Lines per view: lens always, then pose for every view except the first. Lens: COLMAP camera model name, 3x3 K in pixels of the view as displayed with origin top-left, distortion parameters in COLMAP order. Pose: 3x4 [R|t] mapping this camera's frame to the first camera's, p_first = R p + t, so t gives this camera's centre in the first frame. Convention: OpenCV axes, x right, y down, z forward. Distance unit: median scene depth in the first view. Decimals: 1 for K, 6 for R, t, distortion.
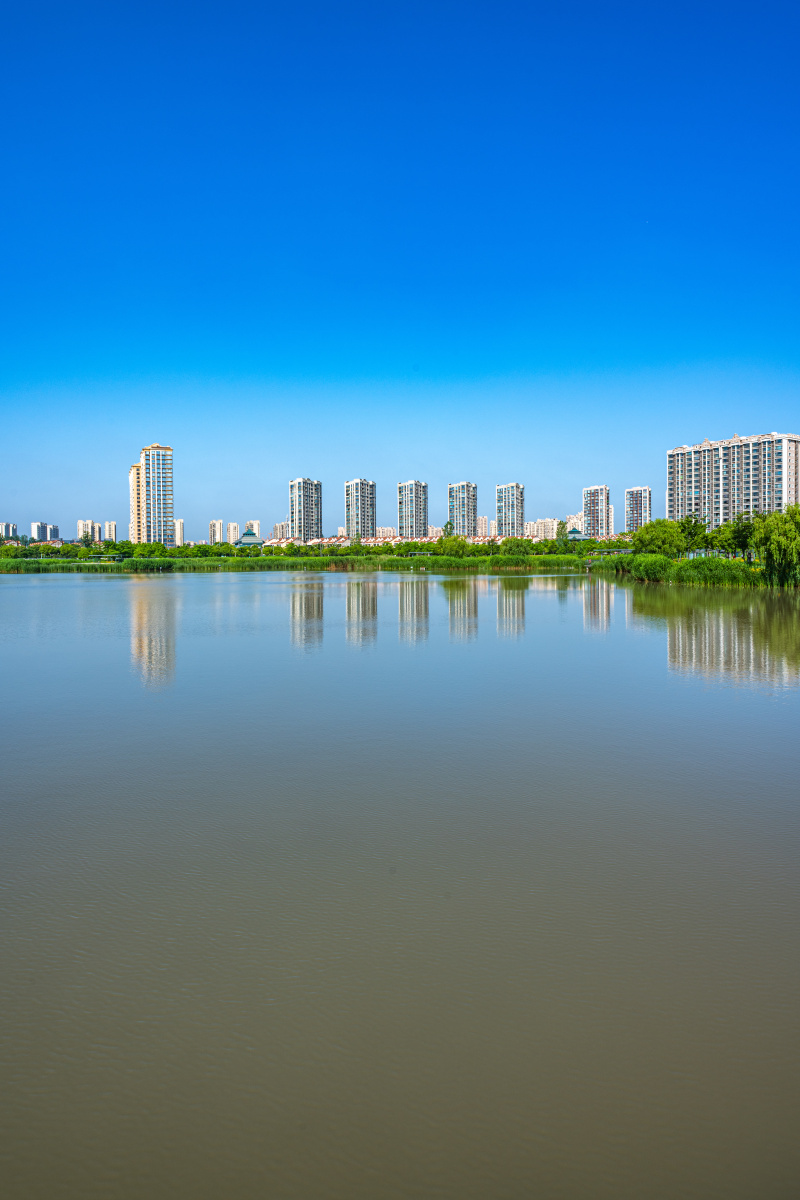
lens RADIAL K [[665.9, 0, 397.6], [0, 665.9, 569.1], [0, 0, 1]] dist [0.013816, 0.002247]
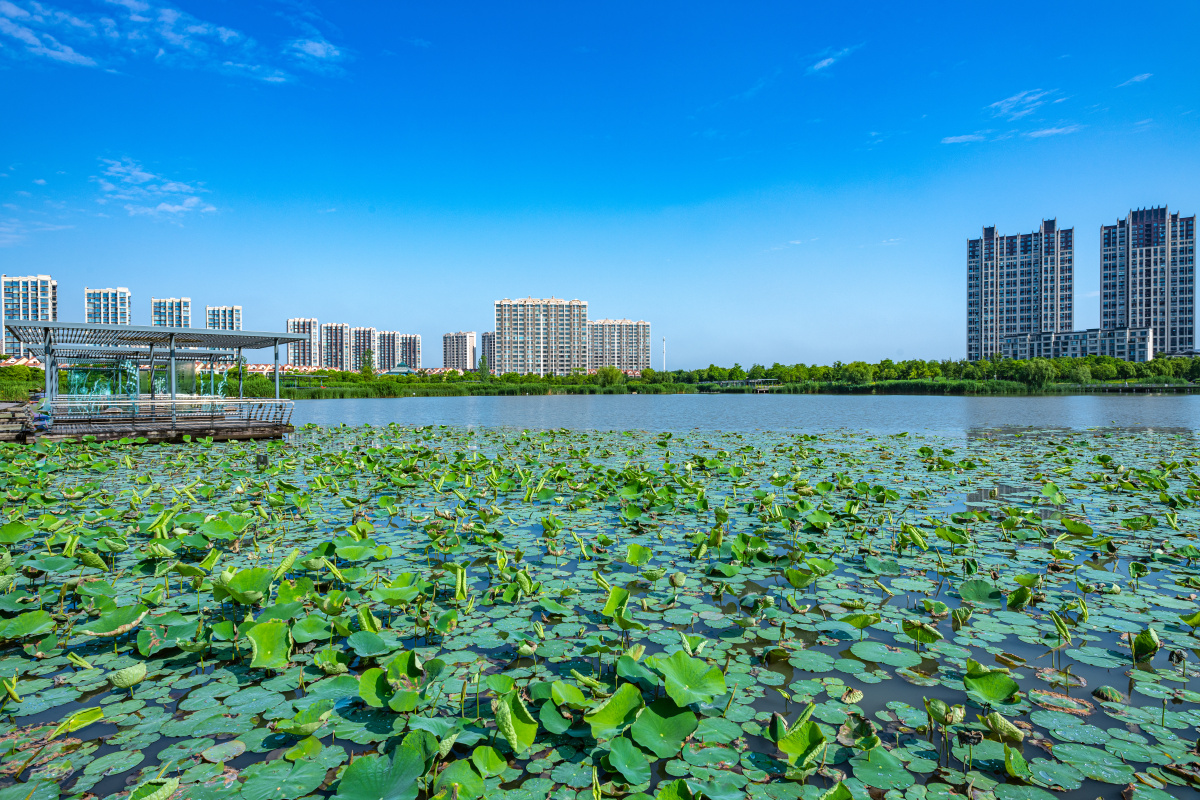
lens RADIAL K [[665.9, 0, 595.3], [0, 665.9, 392.3], [0, 0, 1]] dist [0.013816, 0.002247]
pose [[0.512040, 0.002422, 0.858958, -0.558548], [0.017392, 0.999762, -0.013187, 0.005363], [-0.858786, 0.021691, 0.511876, 0.258036]]
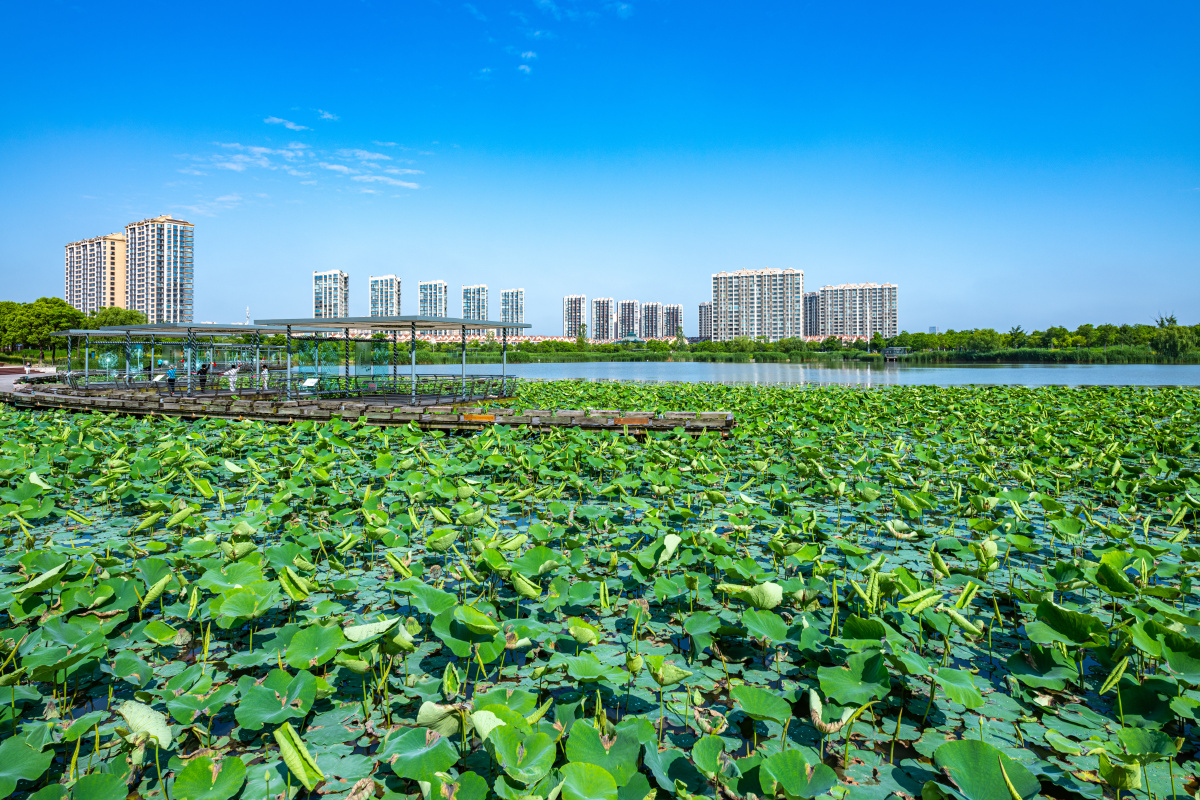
lens RADIAL K [[665.9, 0, 596.7], [0, 665.9, 354.7], [0, 0, 1]] dist [0.013816, 0.002247]
pose [[0.844067, 0.006828, 0.536194, -0.505158], [0.006054, 0.999734, -0.022262, 0.006643], [-0.536204, 0.022037, 0.843801, 0.037912]]
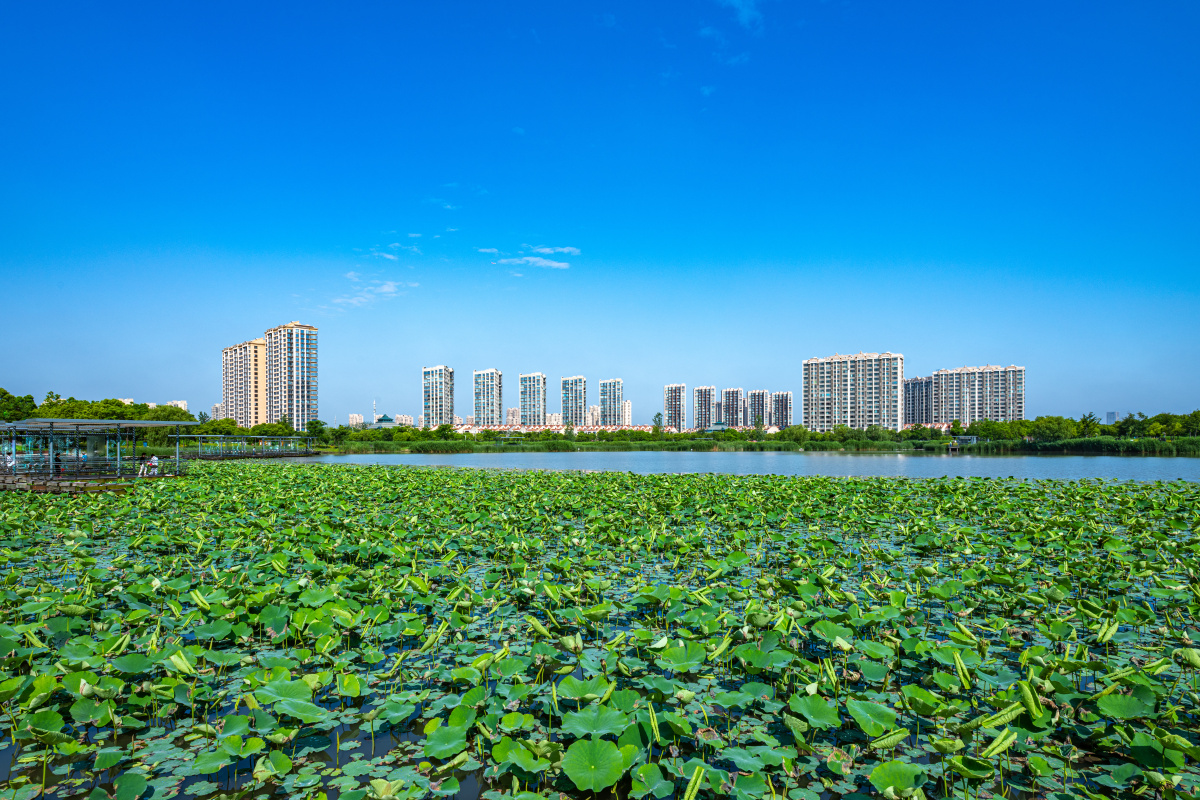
lens RADIAL K [[665.9, 0, 591.7], [0, 665.9, 450.3], [0, 0, 1]] dist [0.013816, 0.002247]
pose [[0.934659, 0.003270, 0.355530, -0.435980], [0.001328, 0.999919, -0.012687, 0.006880], [-0.355543, 0.012330, 0.934579, -0.026735]]
